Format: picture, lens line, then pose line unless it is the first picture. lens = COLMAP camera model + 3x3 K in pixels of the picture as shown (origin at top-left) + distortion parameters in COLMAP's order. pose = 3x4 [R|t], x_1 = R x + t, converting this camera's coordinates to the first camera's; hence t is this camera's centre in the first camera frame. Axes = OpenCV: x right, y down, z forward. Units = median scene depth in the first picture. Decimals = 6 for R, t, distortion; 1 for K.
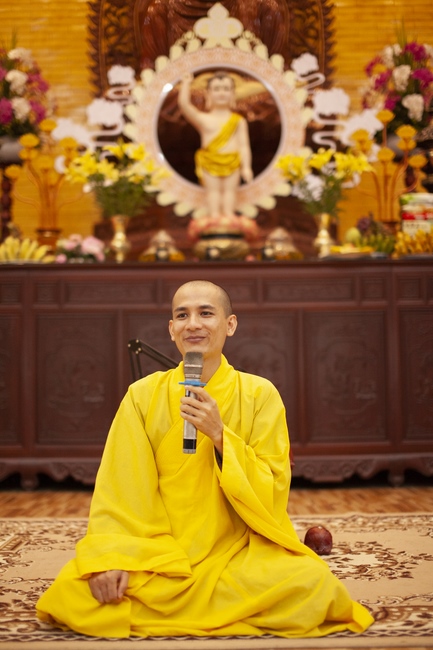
lens RADIAL K [[902.6, 0, 216.5], [0, 902.6, 325.0], [0, 0, 1]] dist [-0.098432, -0.019901]
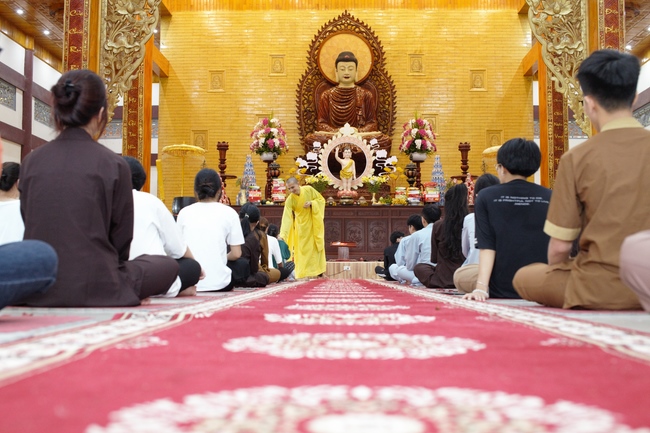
lens RADIAL K [[906.5, 0, 325.0], [0, 906.5, 216.5], [0, 0, 1]] dist [-0.115553, 0.099869]
pose [[0.999428, 0.014556, -0.030518, 0.027294], [-0.014643, 0.999889, -0.002640, -0.009979], [0.030476, 0.003085, 0.999531, -2.324228]]
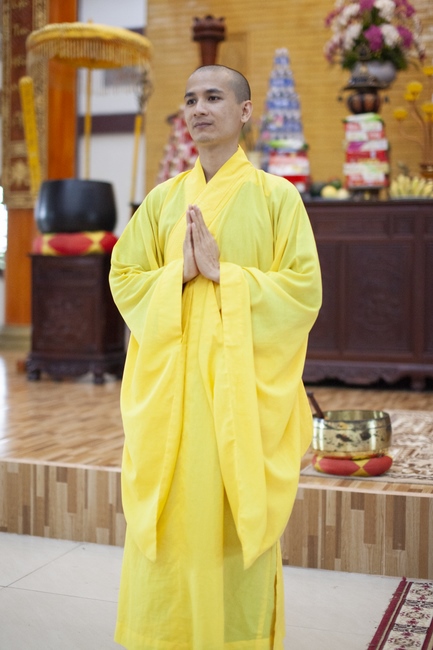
lens RADIAL K [[1049.6, 0, 216.5], [0, 1049.6, 325.0], [0, 0, 1]] dist [-0.150215, 0.099082]
pose [[0.945957, 0.032214, -0.322689, -0.012126], [0.000449, 0.994923, 0.100639, -0.033994], [0.324292, -0.095345, 0.941140, -0.308928]]
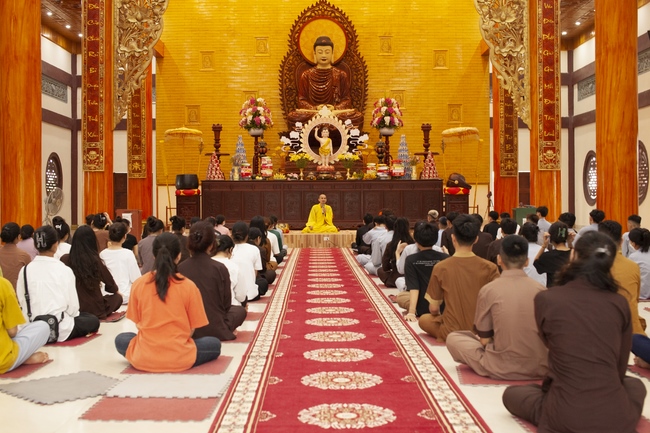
lens RADIAL K [[906.5, 0, 325.0], [0, 906.5, 216.5], [0, 0, 1]] dist [-0.115553, 0.099869]
pose [[0.999967, 0.008001, -0.001413, 0.011468], [-0.007875, 0.997256, 0.073604, -0.178812], [0.001999, -0.073591, 0.997287, -2.846058]]
